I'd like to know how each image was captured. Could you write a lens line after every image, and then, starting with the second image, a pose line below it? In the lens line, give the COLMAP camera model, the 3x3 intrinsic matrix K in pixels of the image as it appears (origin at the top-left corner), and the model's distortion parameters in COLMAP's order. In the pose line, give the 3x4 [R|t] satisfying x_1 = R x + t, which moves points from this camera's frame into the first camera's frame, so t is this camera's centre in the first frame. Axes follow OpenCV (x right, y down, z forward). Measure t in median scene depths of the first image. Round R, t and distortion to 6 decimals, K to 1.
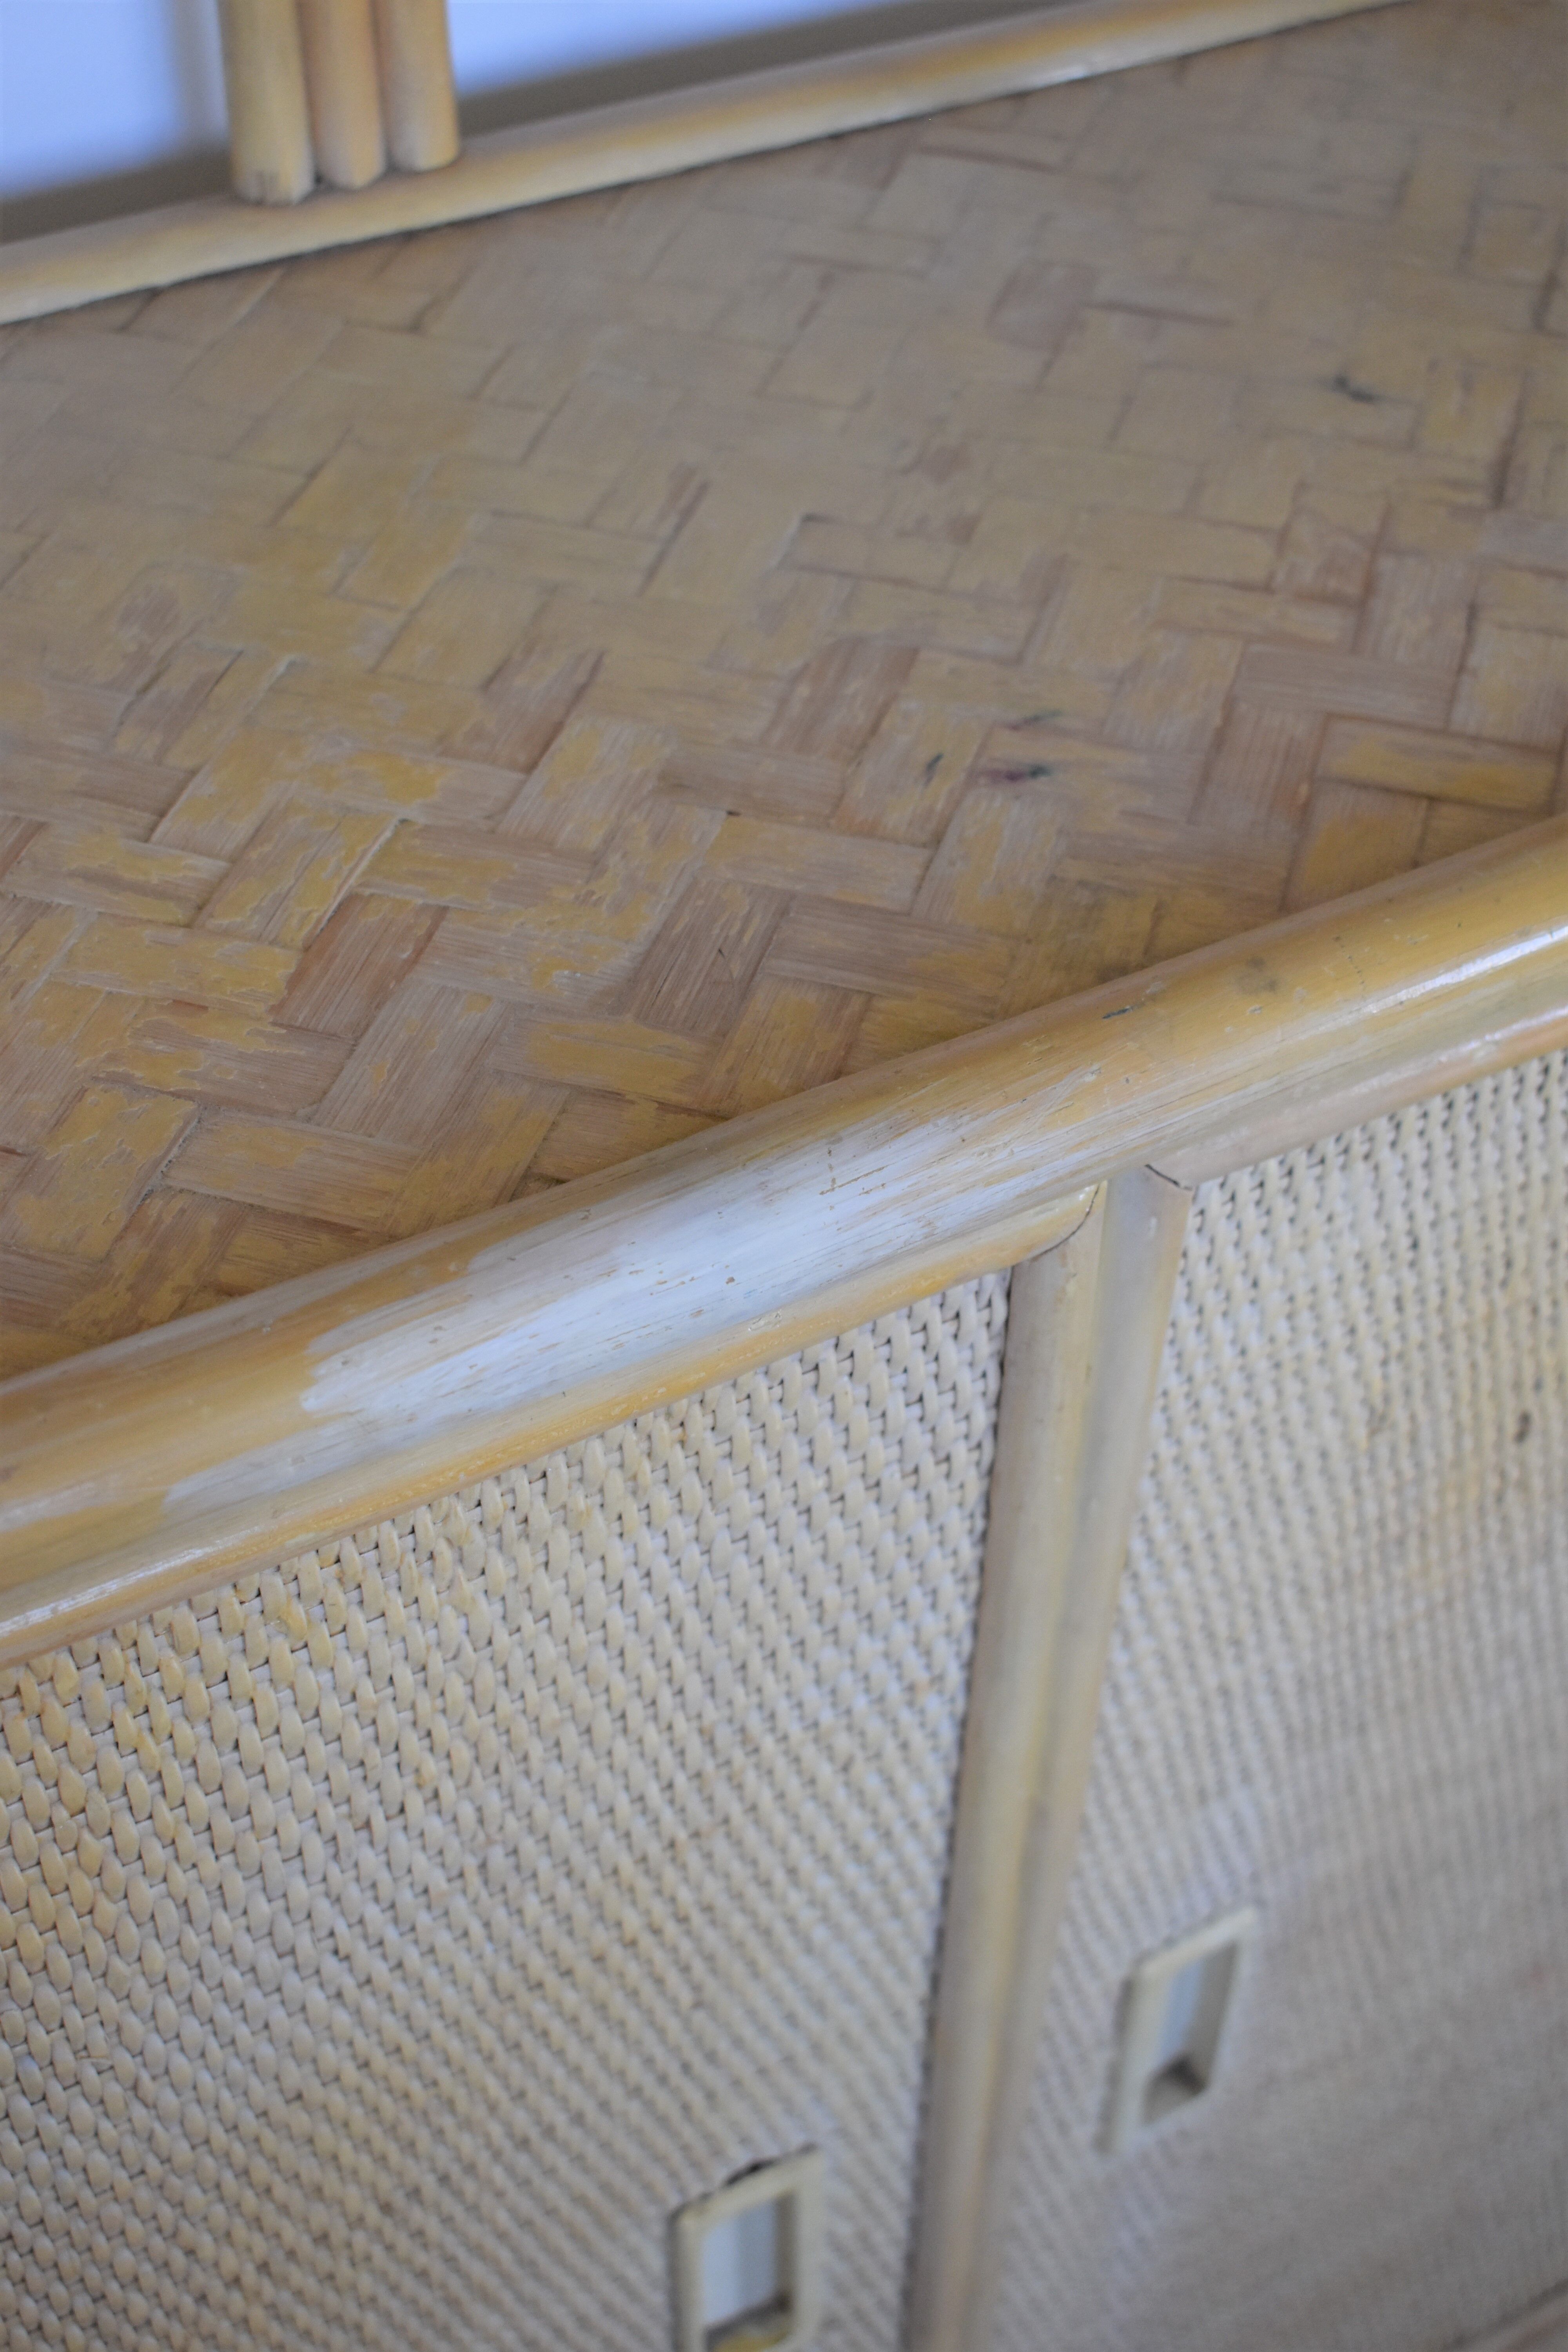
lens RADIAL K [[3078.2, 0, 785.5], [0, 3078.2, 1175.6], [0, 0, 1]] dist [-0.019376, 0.000000]
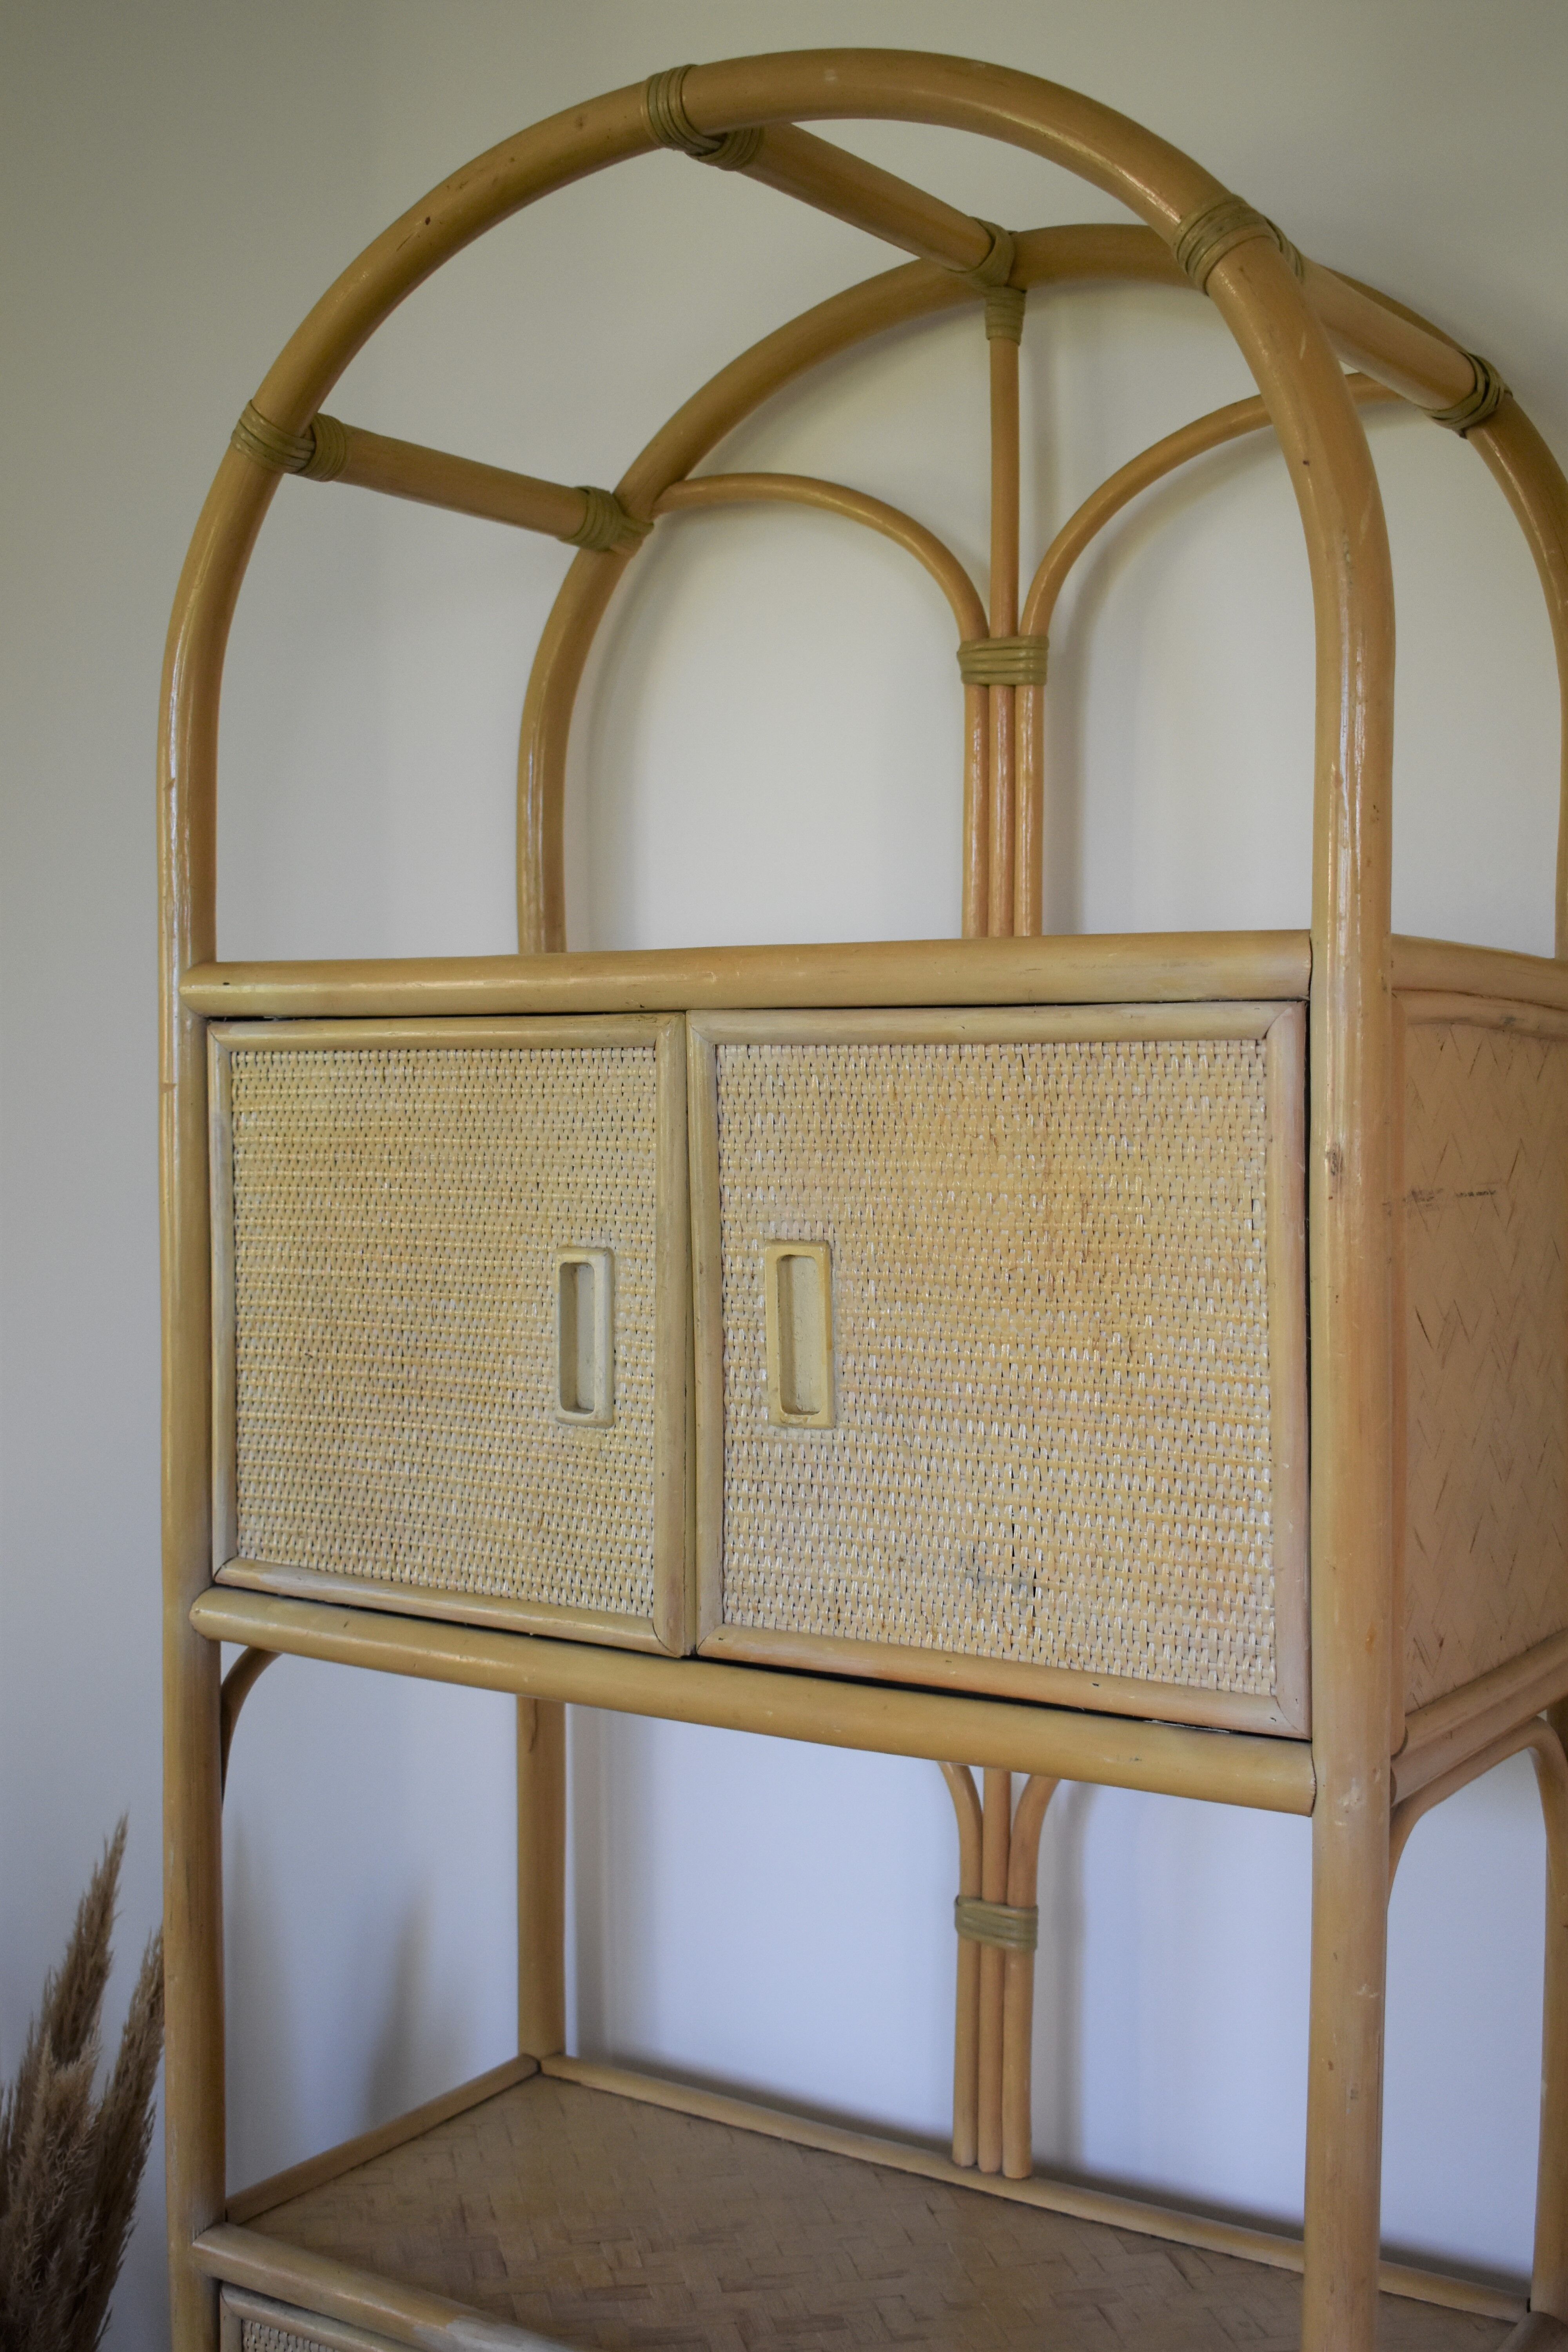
lens RADIAL K [[2623.6, 0, 791.2], [0, 2623.6, 1192.9], [0, 0, 1]] dist [-0.068672, 0.000000]
pose [[0.457389, 0.009692, -0.889214, 1.834879], [-0.611603, 0.729322, -0.306644, -0.145907], [0.645551, 0.684102, 0.339512, -0.488387]]
